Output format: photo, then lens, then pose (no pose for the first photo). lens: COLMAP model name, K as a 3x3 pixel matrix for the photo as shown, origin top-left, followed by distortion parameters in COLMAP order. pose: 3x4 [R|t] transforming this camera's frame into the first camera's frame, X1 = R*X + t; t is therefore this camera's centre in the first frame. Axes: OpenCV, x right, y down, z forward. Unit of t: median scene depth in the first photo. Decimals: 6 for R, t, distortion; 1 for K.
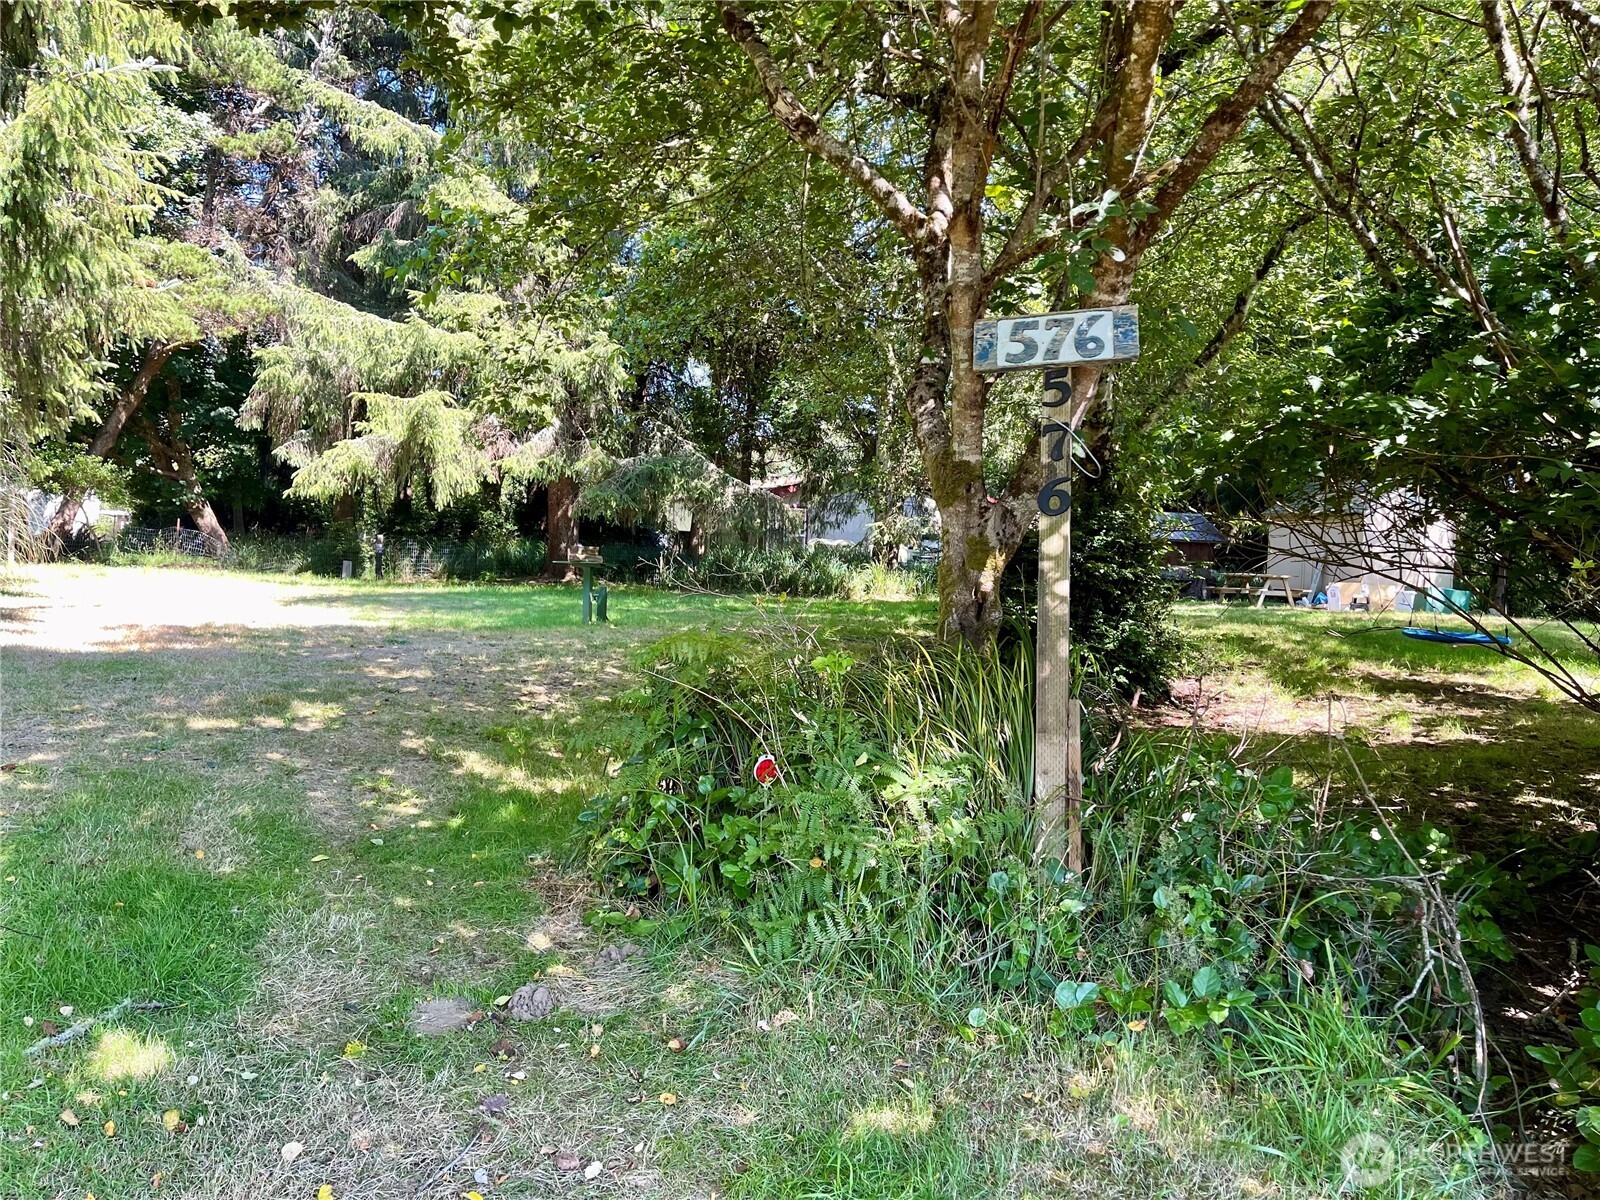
lens RADIAL K [[1176.2, 0, 800.0], [0, 1176.2, 600.0], [0, 0, 1]] dist [0.031804, -0.042612]
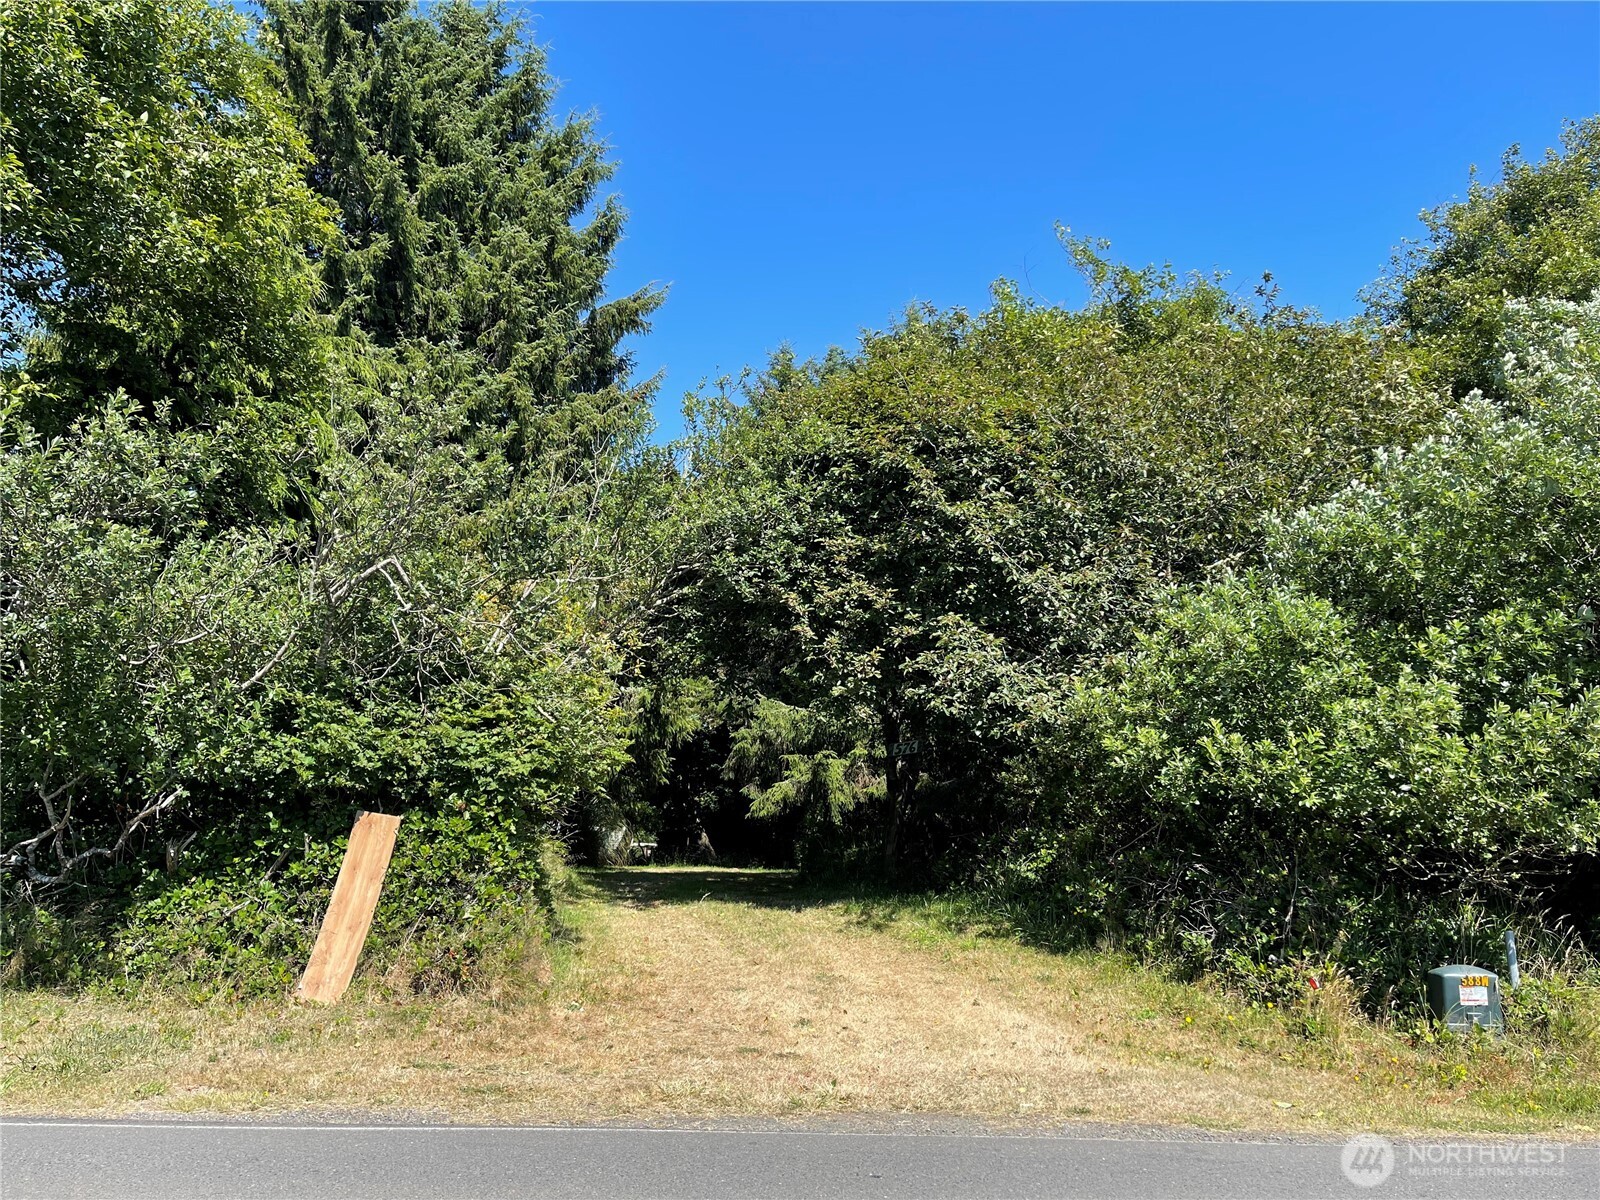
lens RADIAL K [[1176.2, 0, 800.0], [0, 1176.2, 600.0], [0, 0, 1]] dist [0.031804, -0.042612]
pose [[0.928487, -0.117527, -0.352278, 0.255498], [0.017797, 0.961593, -0.273901, 0.072865], [0.370939, 0.248044, 0.894918, -0.536749]]
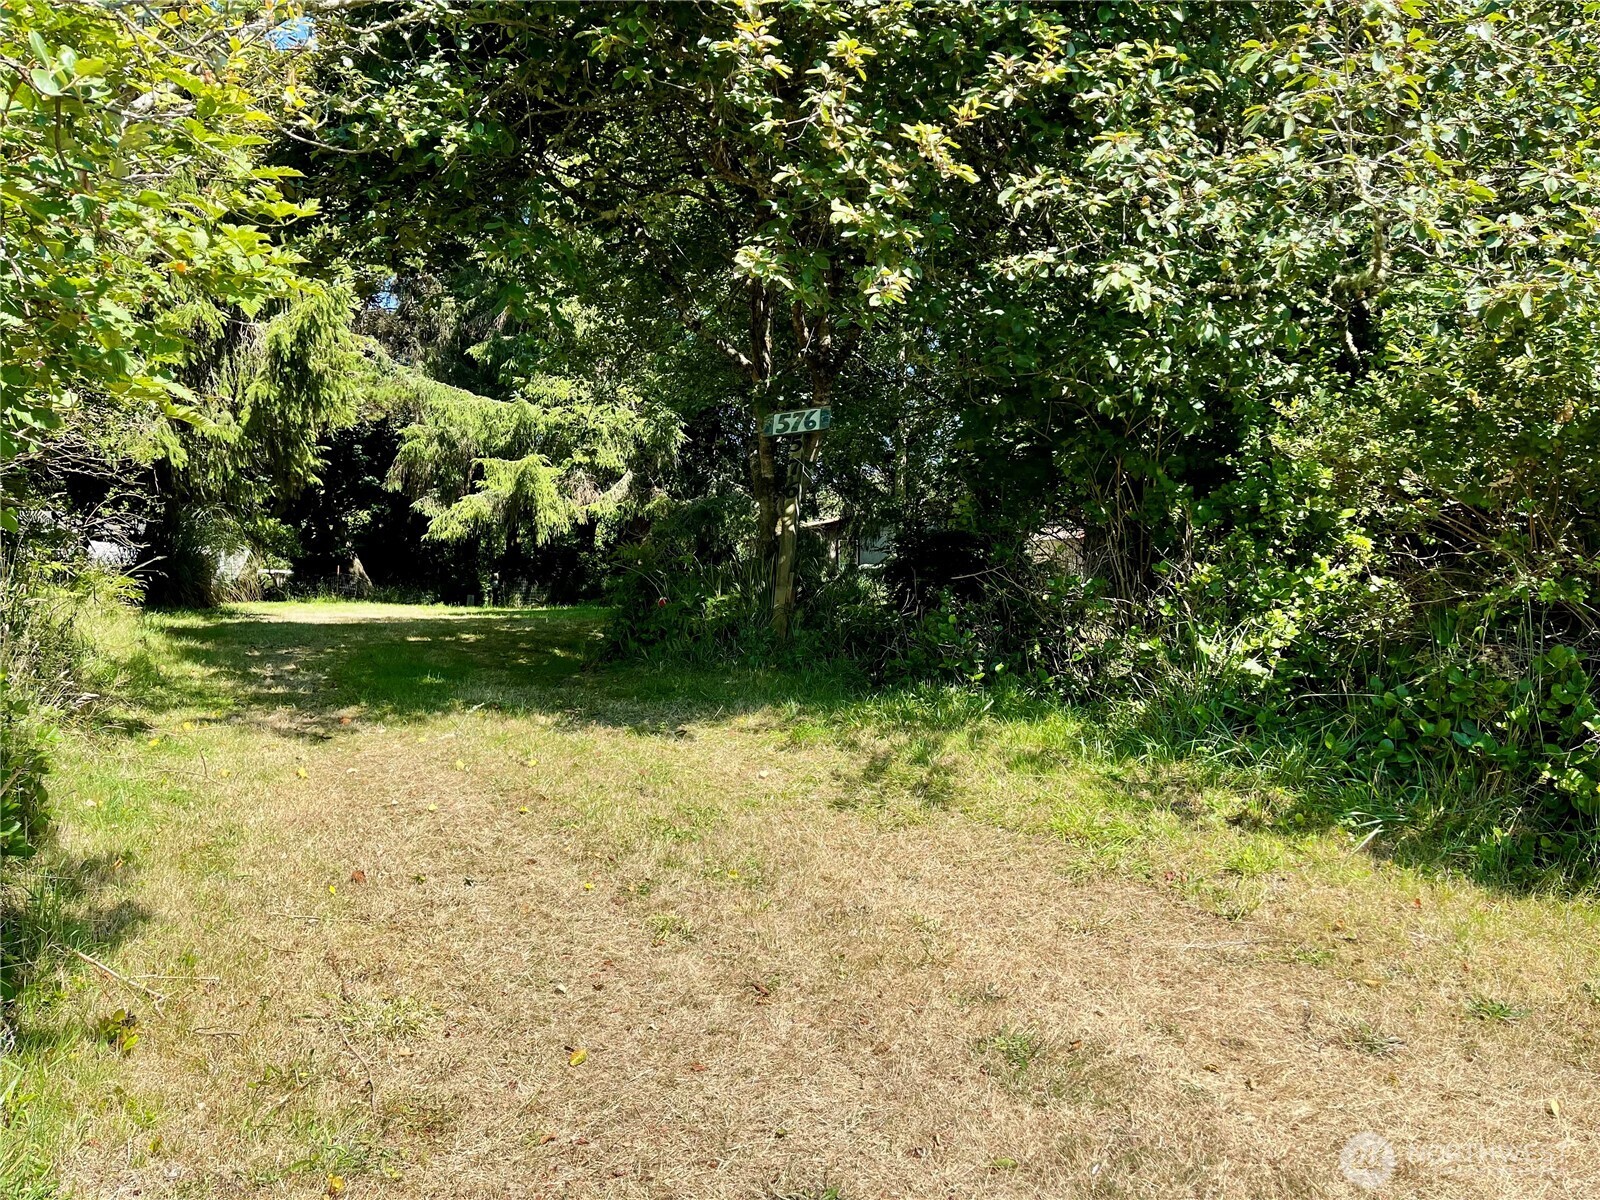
lens RADIAL K [[1184.2, 0, 834.2], [0, 1184.2, 622.6], [0, 0, 1]] dist [-0.005742, -0.003783]
pose [[0.997440, -0.035689, -0.061969, 0.084075], [0.034455, 0.999188, -0.020868, 0.042015], [0.062663, 0.018679, 0.997860, -0.247978]]
